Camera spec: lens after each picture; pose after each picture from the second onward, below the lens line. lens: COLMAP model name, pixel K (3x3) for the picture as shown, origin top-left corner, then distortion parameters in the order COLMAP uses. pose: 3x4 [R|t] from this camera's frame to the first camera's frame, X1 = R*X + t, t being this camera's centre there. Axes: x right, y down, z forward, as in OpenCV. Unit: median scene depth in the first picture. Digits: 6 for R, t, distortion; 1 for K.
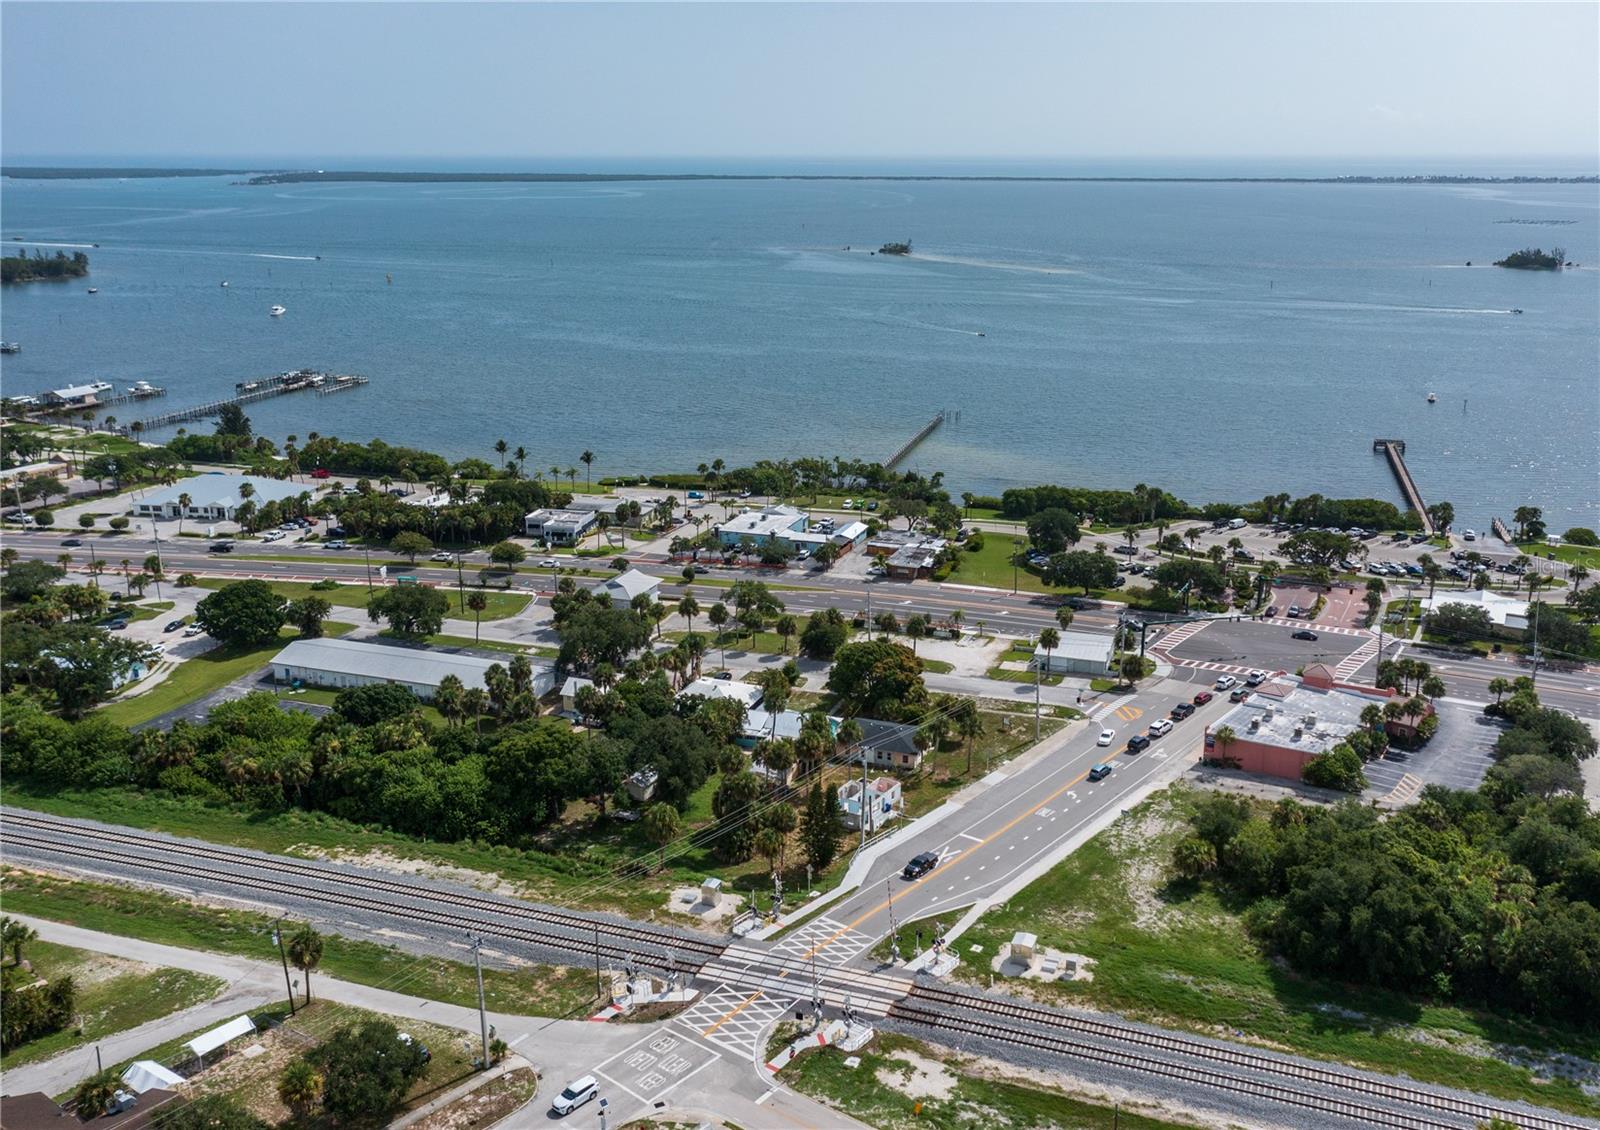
lens RADIAL K [[1409.4, 0, 852.1], [0, 1409.4, 569.3], [0, 0, 1]] dist [-0.010298, 0.061019]
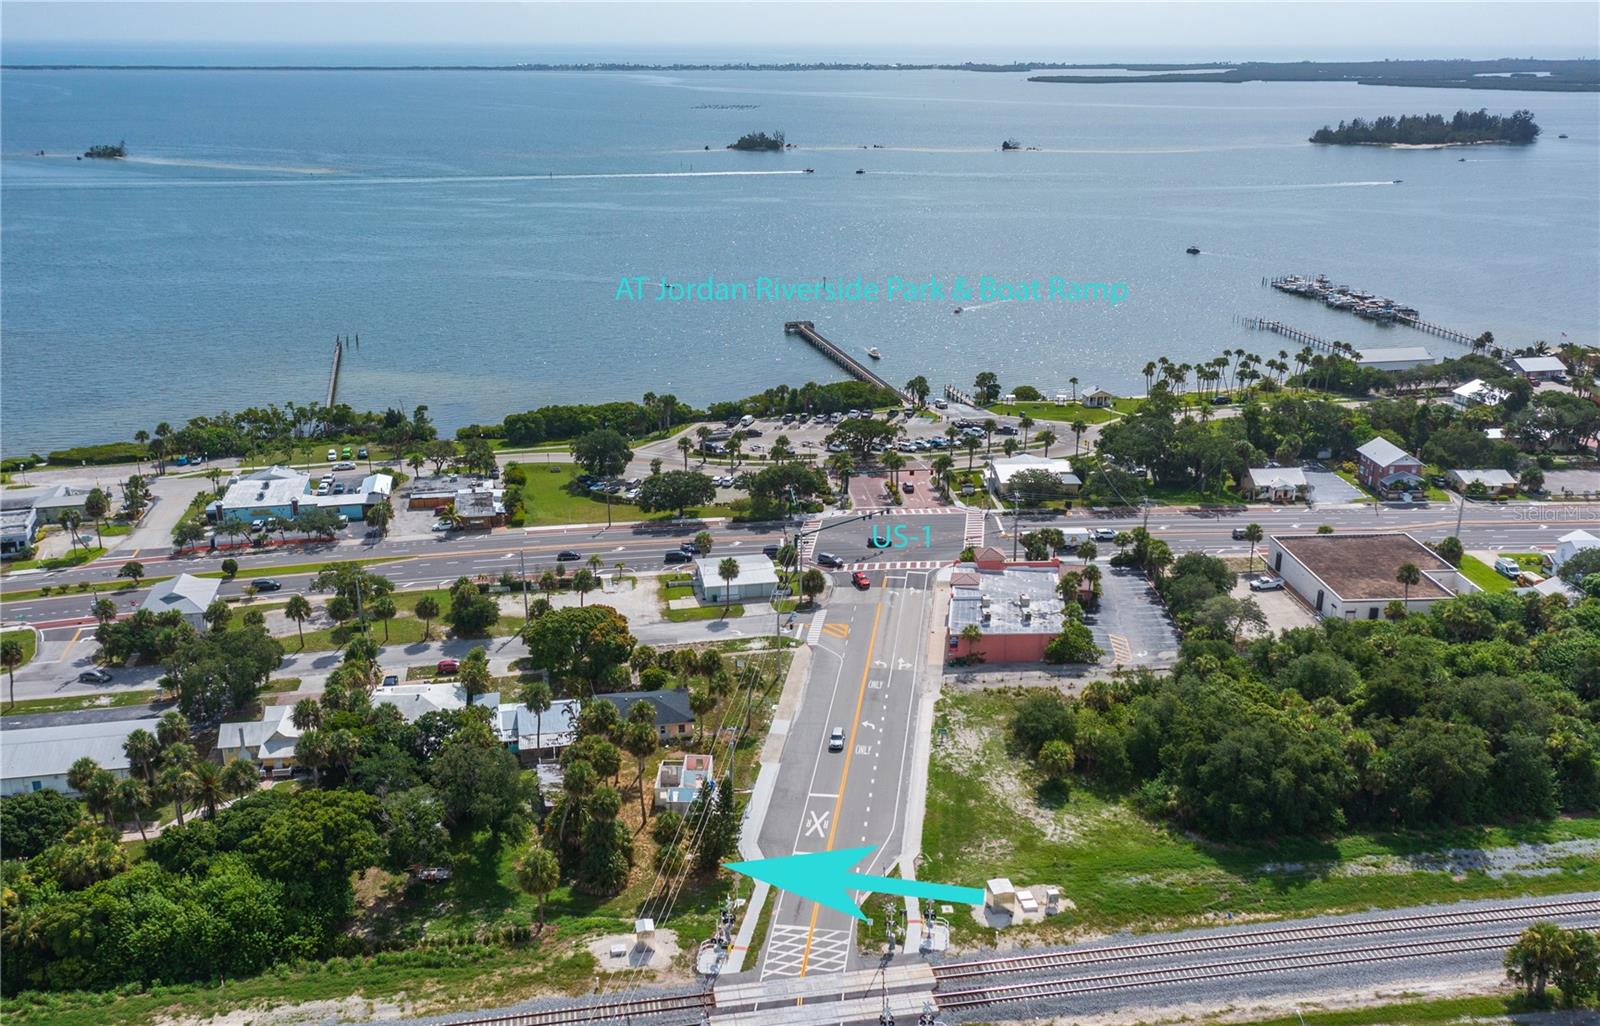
lens RADIAL K [[1407.9, 0, 800.0], [0, 1407.9, 513.0], [0, 0, 1]] dist [-0.014202, 0.065447]
pose [[0.865768, -0.159049, 0.474499, -0.361401], [0.141408, 0.987263, 0.072913, -0.069382], [-0.480052, 0.003972, 0.877231, 0.191350]]
